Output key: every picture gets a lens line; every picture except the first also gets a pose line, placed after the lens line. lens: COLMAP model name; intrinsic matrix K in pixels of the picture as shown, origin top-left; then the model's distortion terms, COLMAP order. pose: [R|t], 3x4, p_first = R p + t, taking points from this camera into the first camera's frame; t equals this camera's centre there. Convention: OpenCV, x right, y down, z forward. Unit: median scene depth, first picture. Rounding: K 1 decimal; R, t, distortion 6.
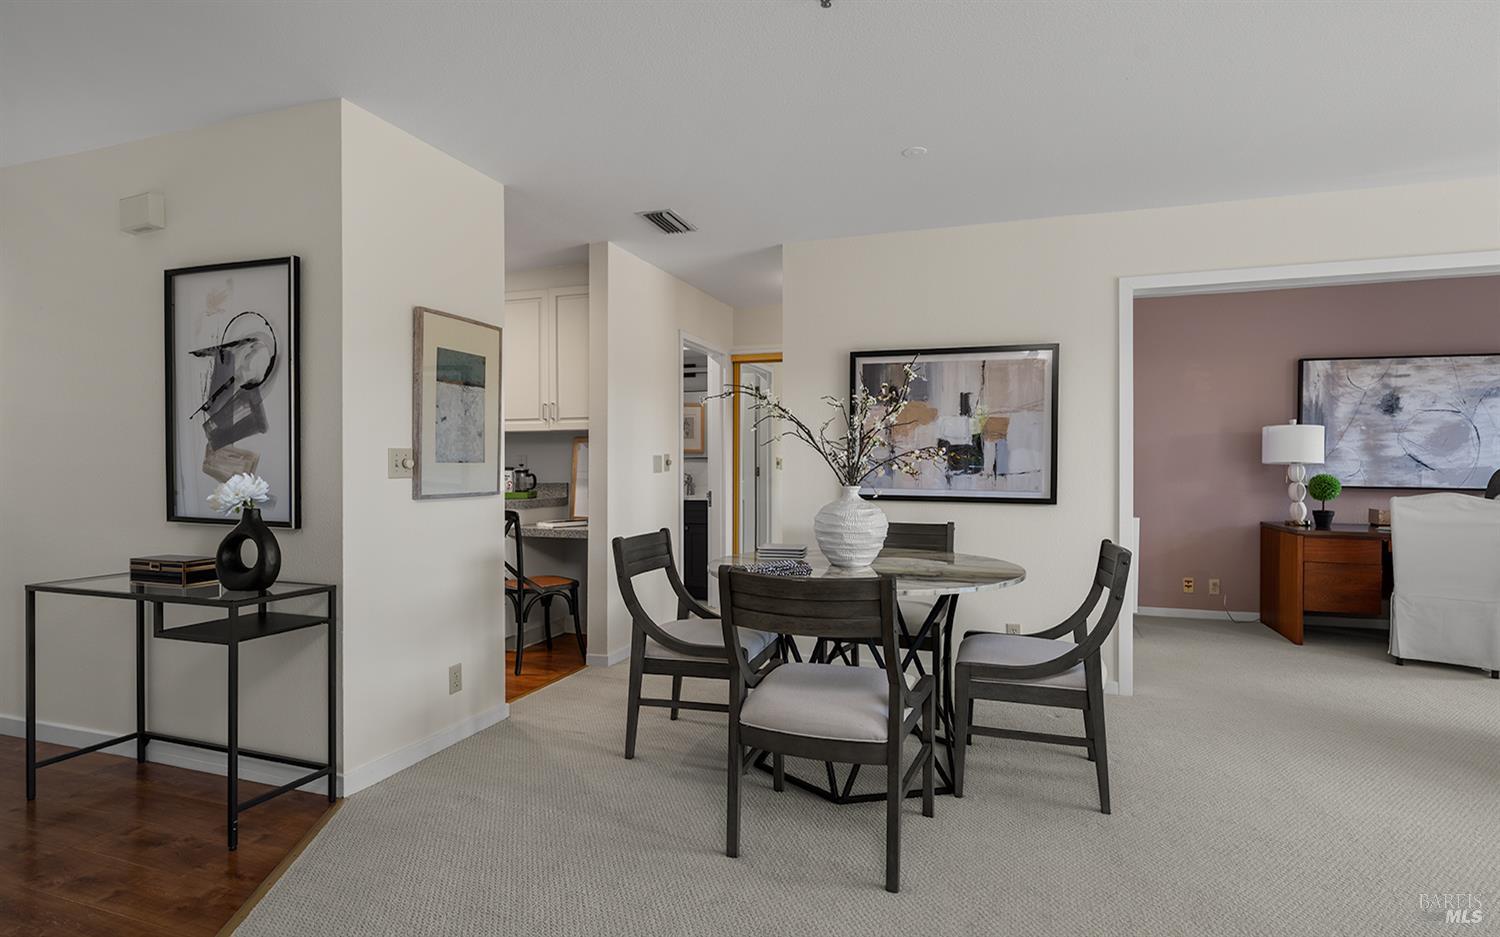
lens RADIAL K [[757.4, 0, 751.5], [0, 757.4, 466.5], [0, 0, 1]] dist [-0.005001, -0.001271]
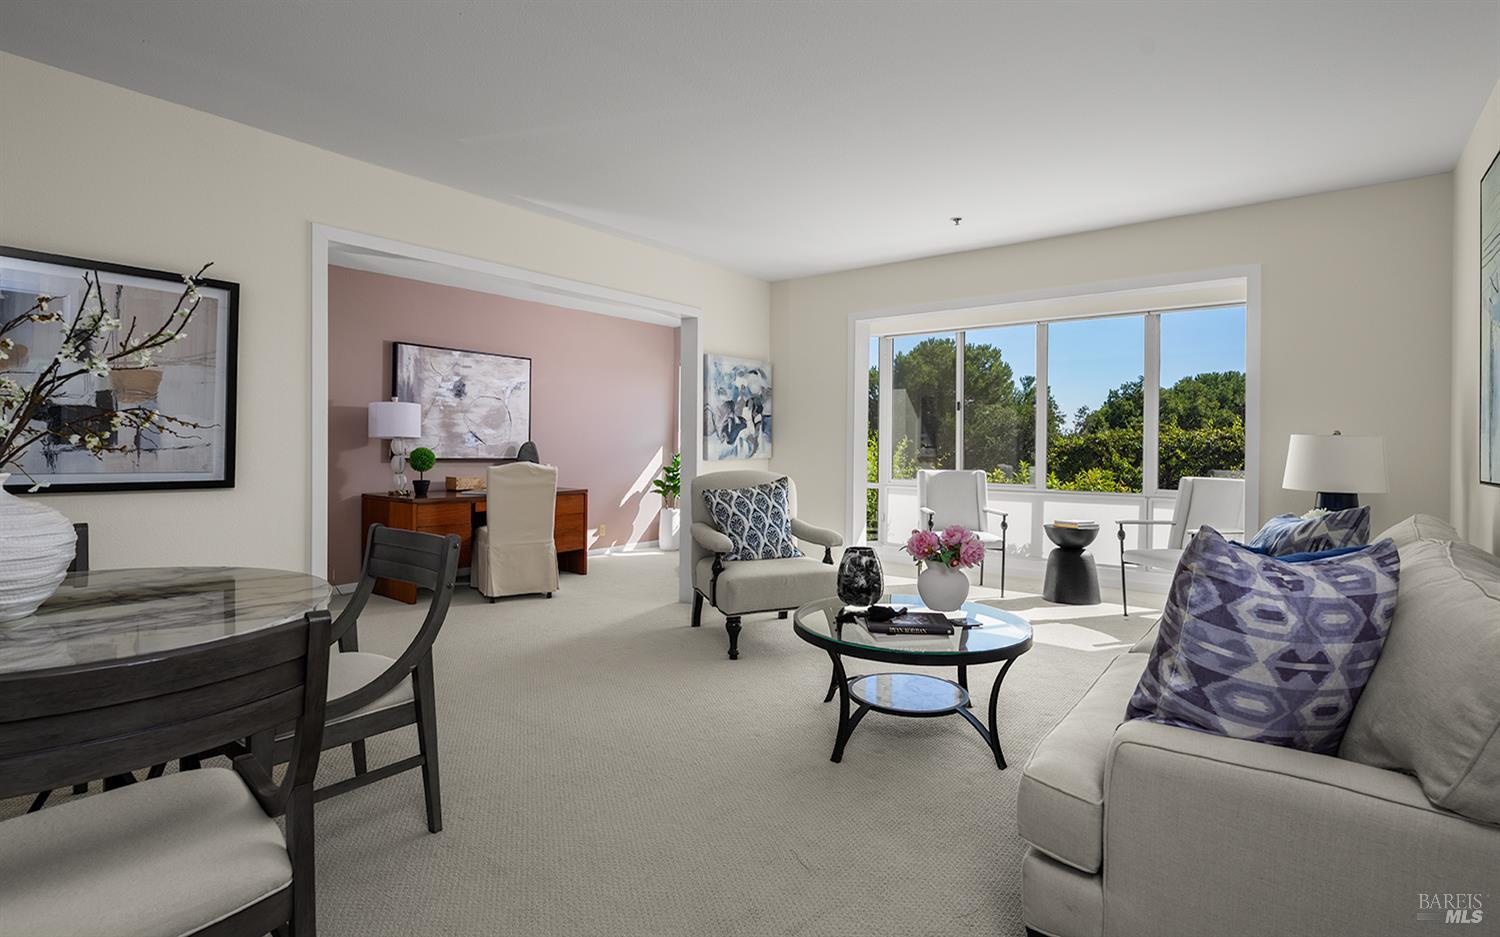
lens RADIAL K [[729.3, 0, 750.7], [0, 729.3, 454.0], [0, 0, 1]] dist [-0.002550, -0.000134]
pose [[0.325896, -0.011320, 0.945338, -0.103344], [-0.005875, 0.999885, 0.013998, 0.001458], [-0.945387, -0.010116, 0.325792, 0.182990]]
